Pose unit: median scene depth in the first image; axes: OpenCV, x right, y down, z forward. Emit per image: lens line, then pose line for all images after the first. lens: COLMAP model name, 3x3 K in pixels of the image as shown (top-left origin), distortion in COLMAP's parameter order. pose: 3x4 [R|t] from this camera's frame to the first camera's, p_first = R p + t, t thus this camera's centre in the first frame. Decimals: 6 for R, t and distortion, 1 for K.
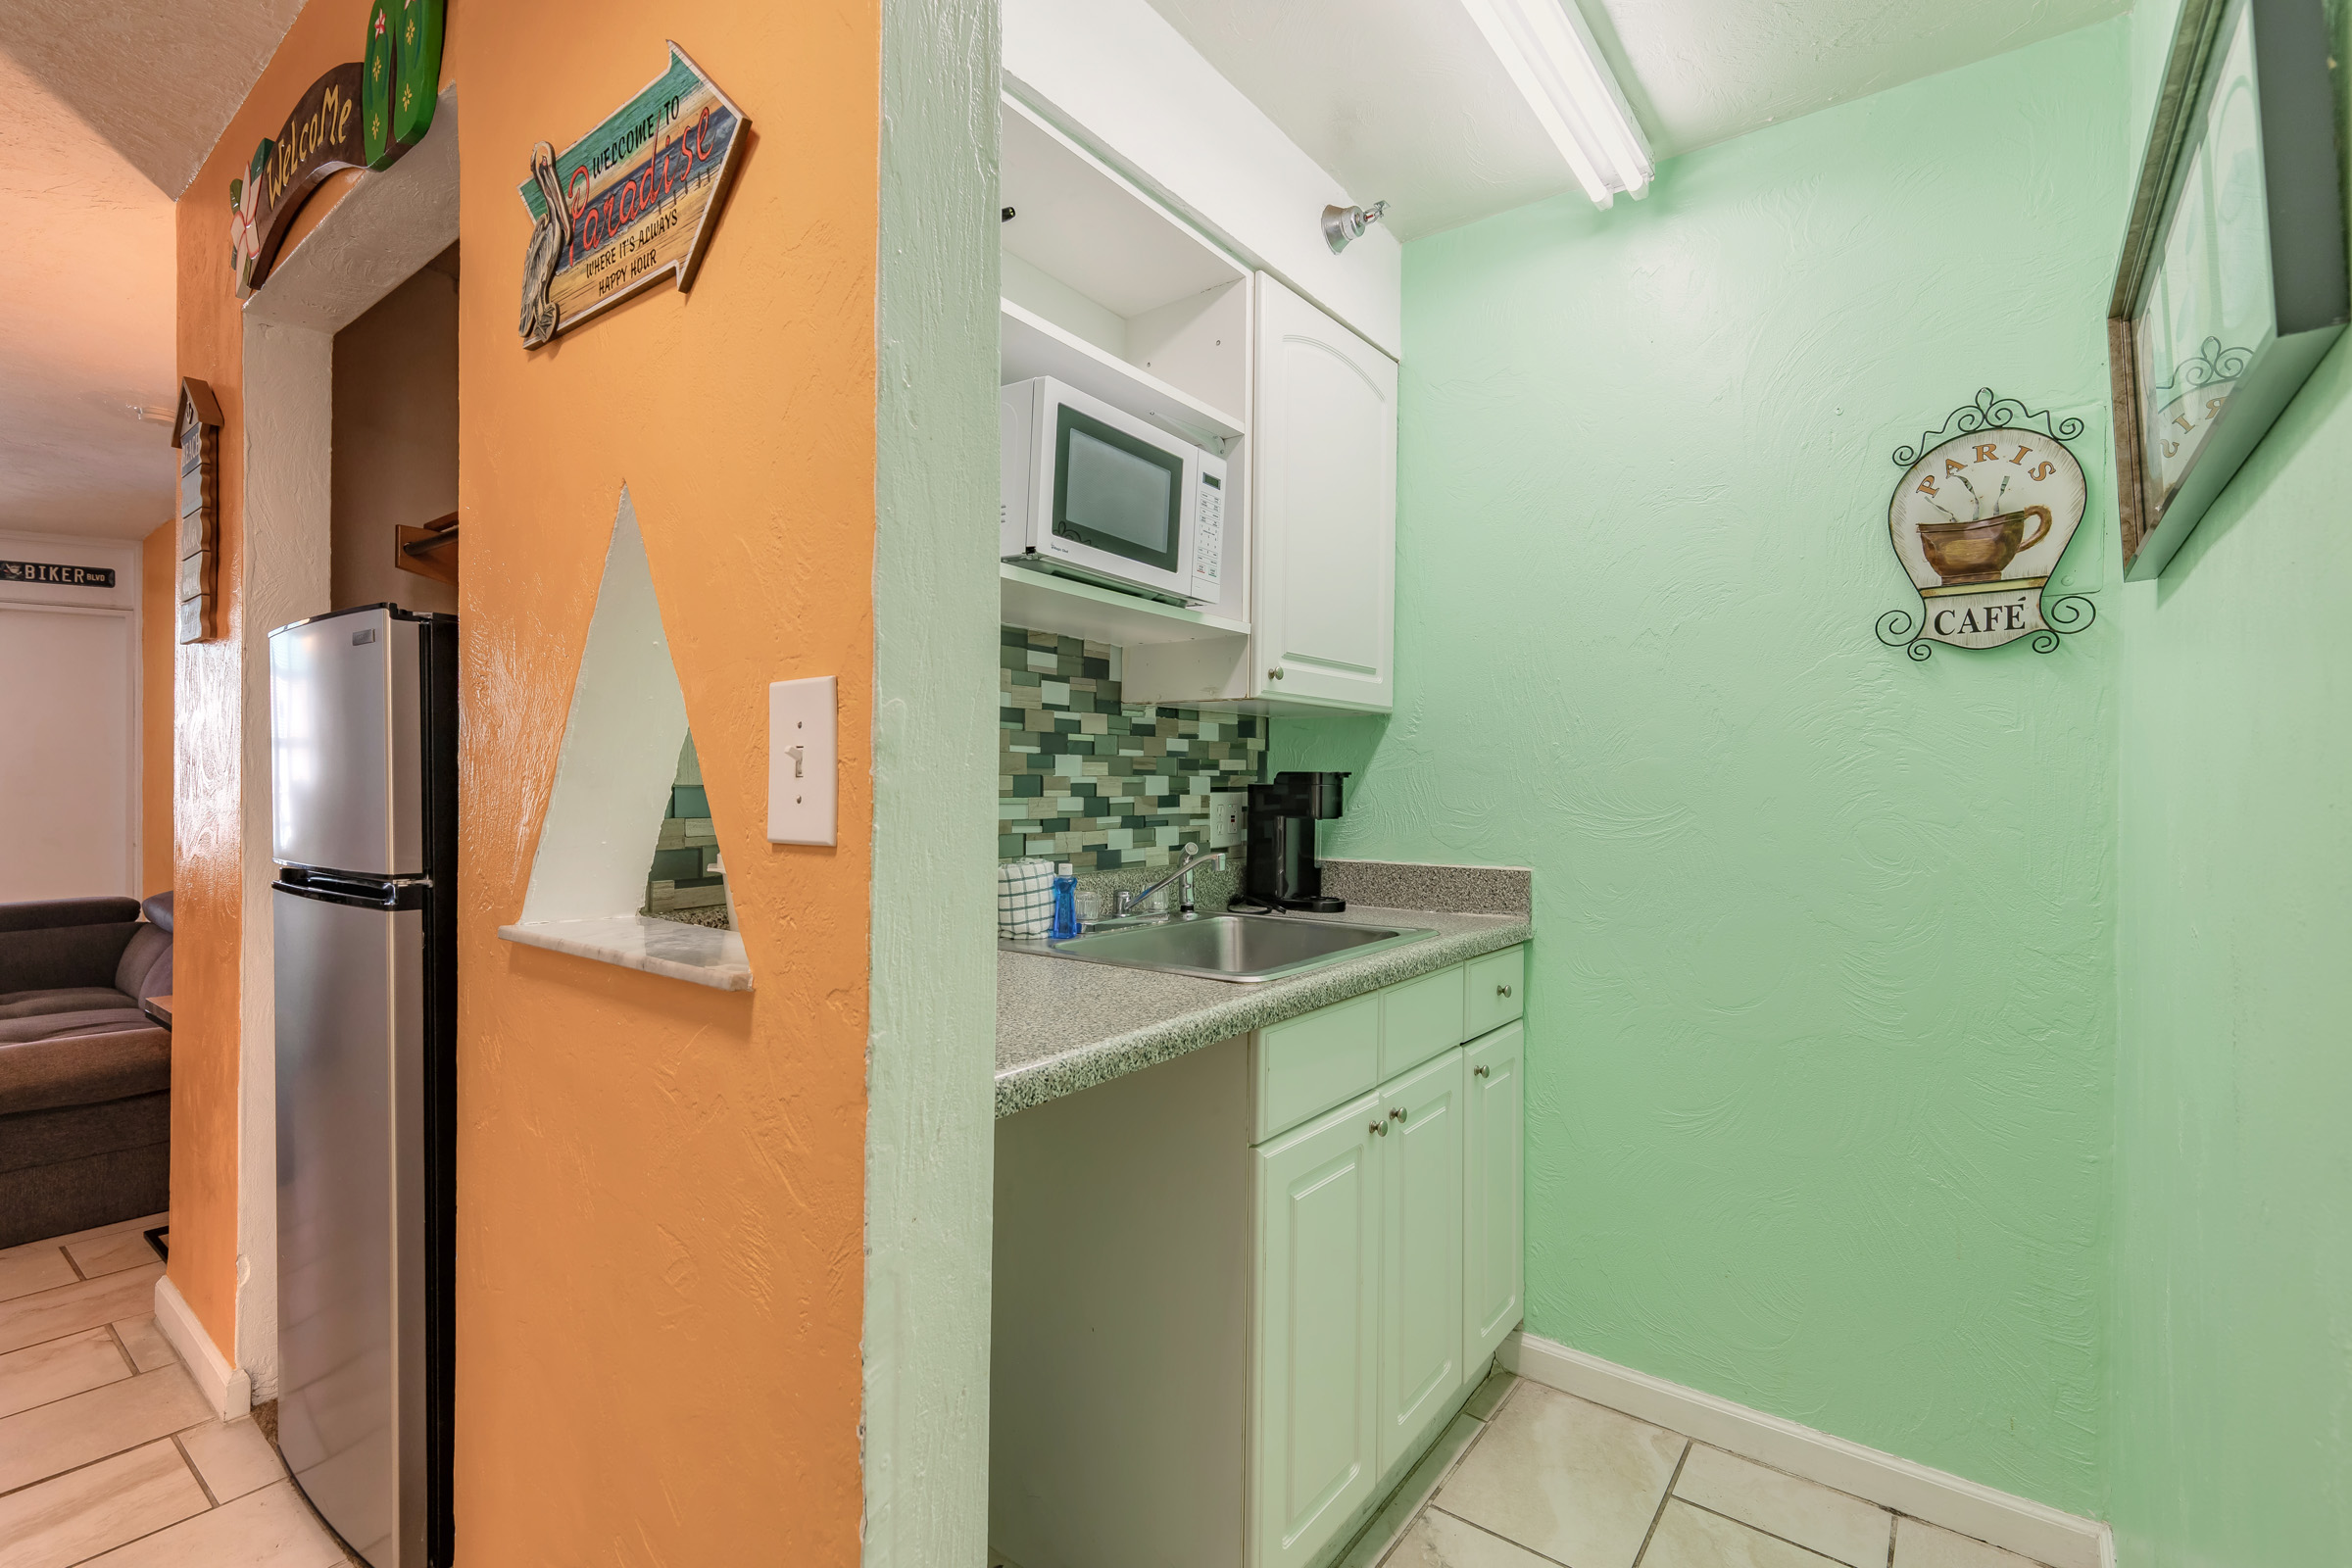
lens RADIAL K [[1064.2, 0, 1173.5], [0, 1064.2, 780.5], [0, 0, 1]] dist [0.010461, -0.002740]
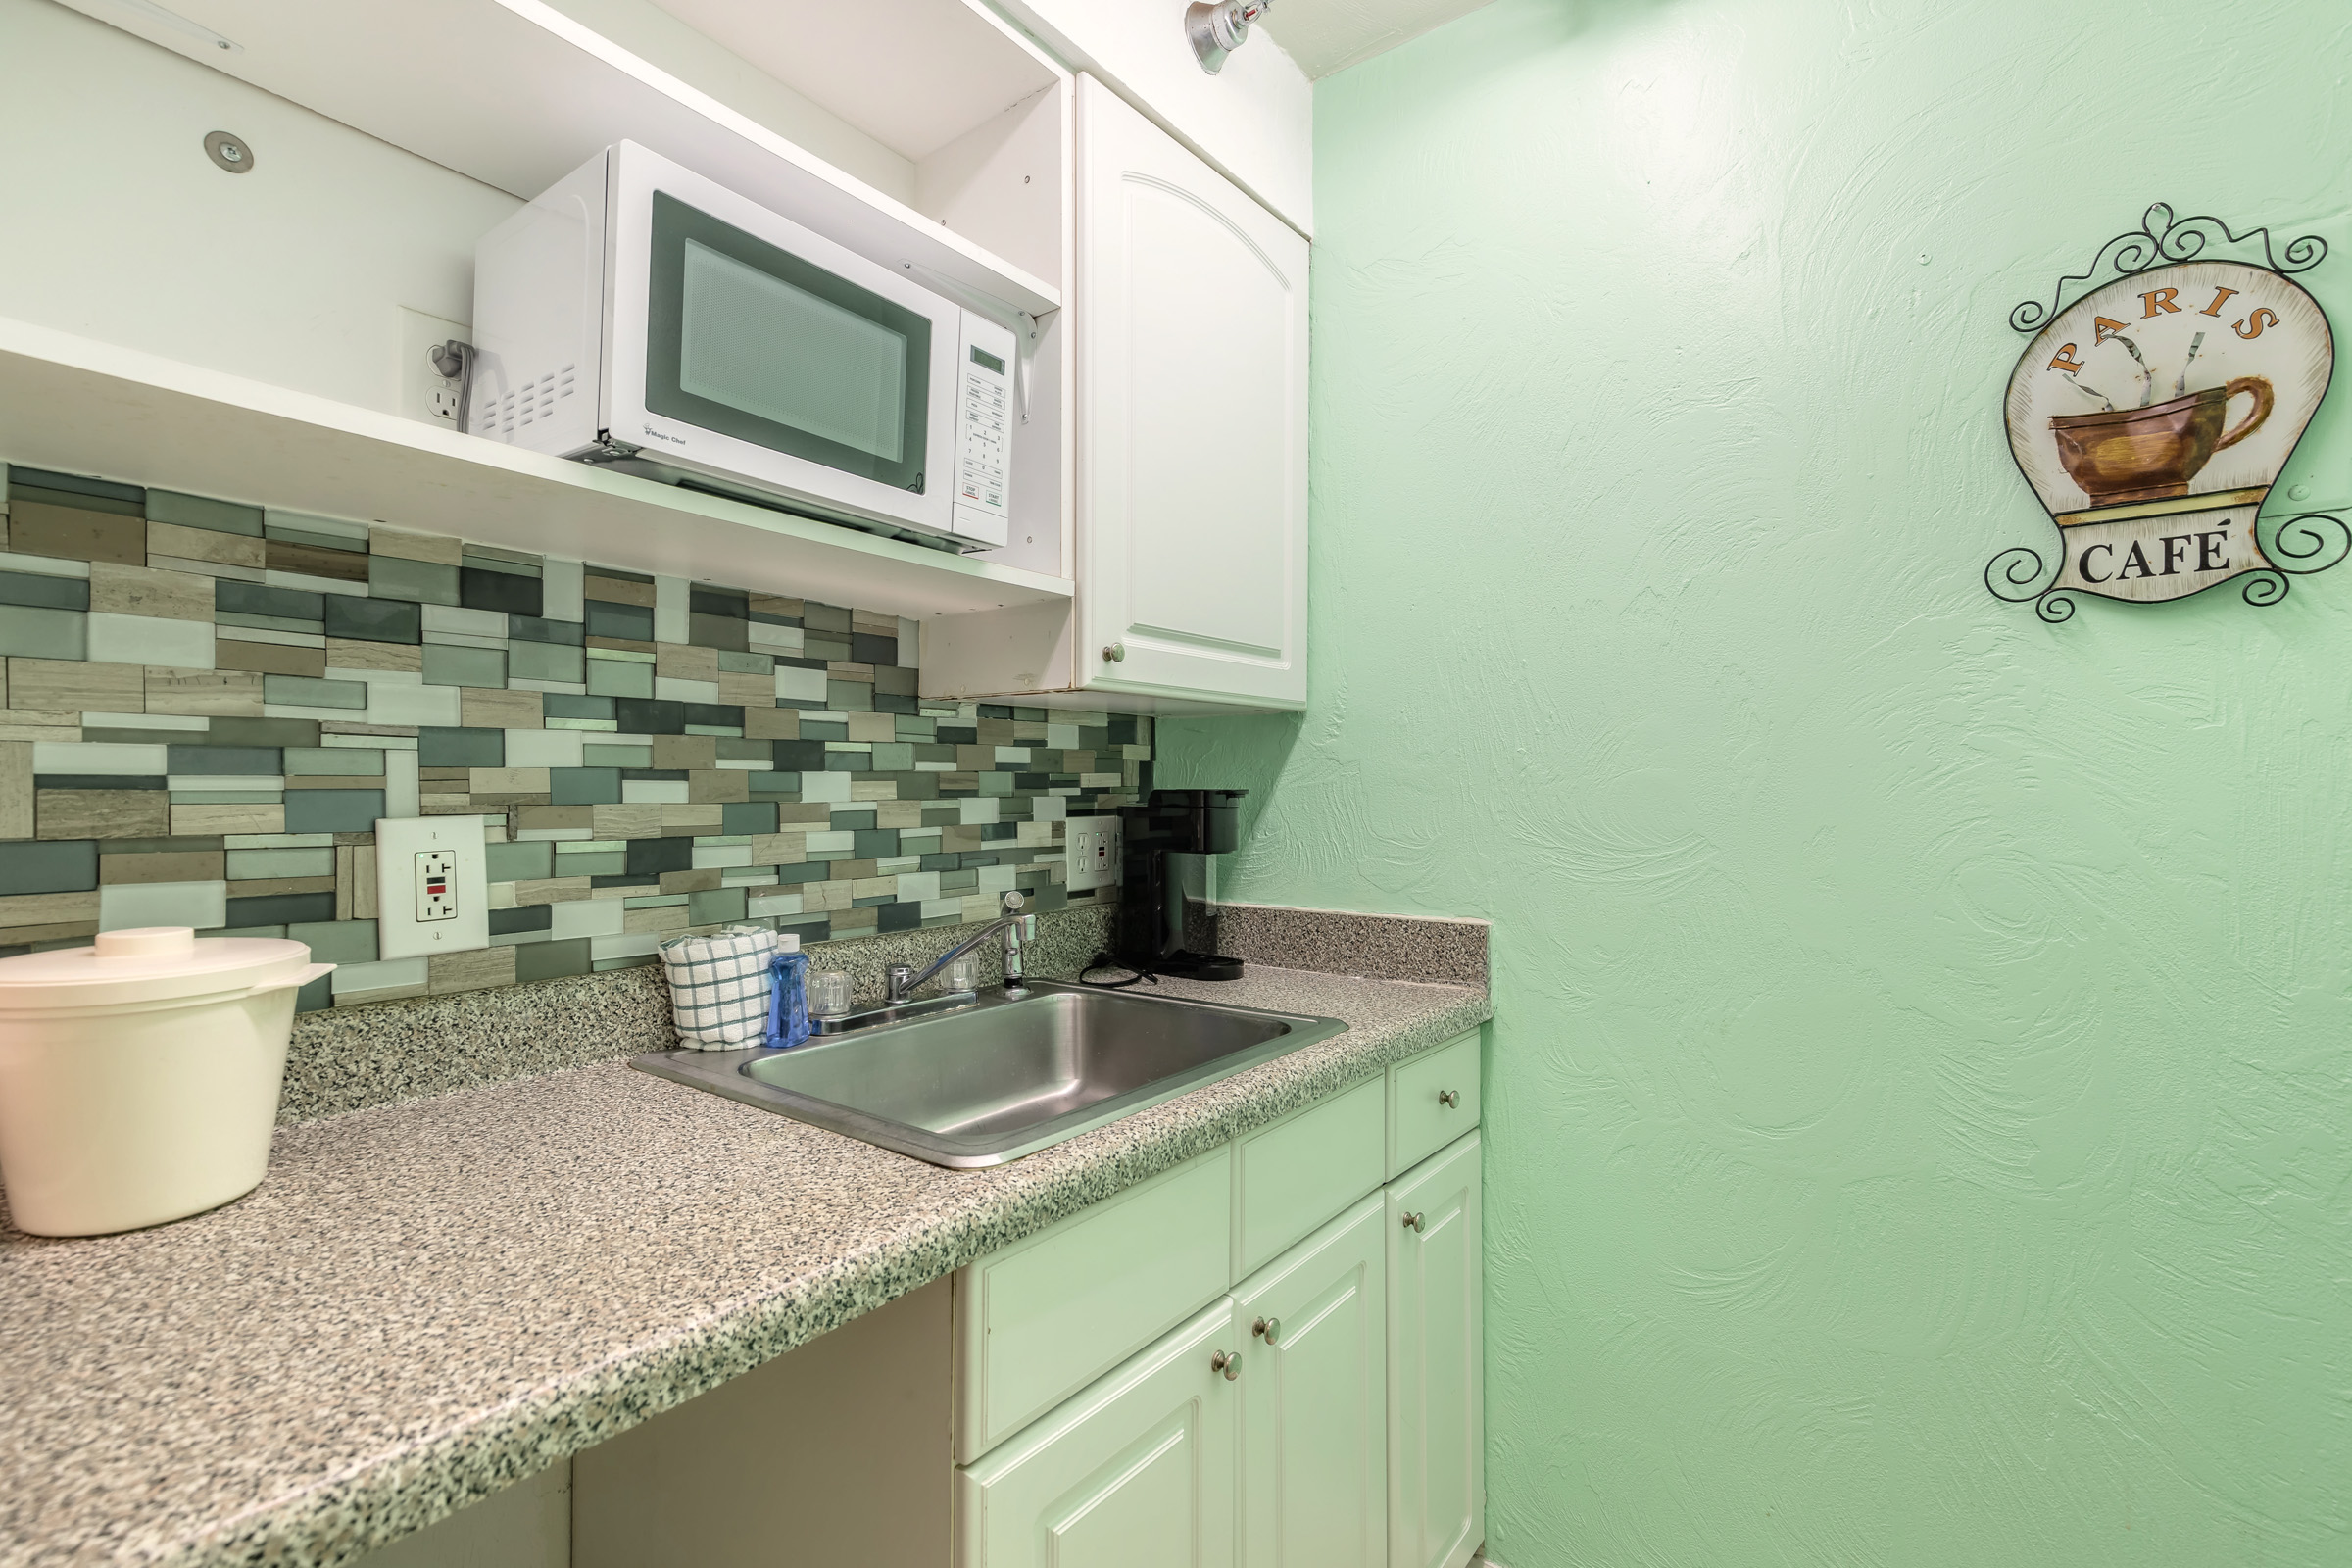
lens RADIAL K [[1064.2, 0, 1173.1], [0, 1064.2, 780.6], [0, 0, 1]] dist [0.010461, -0.002740]
pose [[0.999963, -0.008362, -0.002245, 0.142509], [0.008357, 0.999963, -0.002195, -0.015876], [0.002263, 0.002176, 0.999995, 0.317110]]
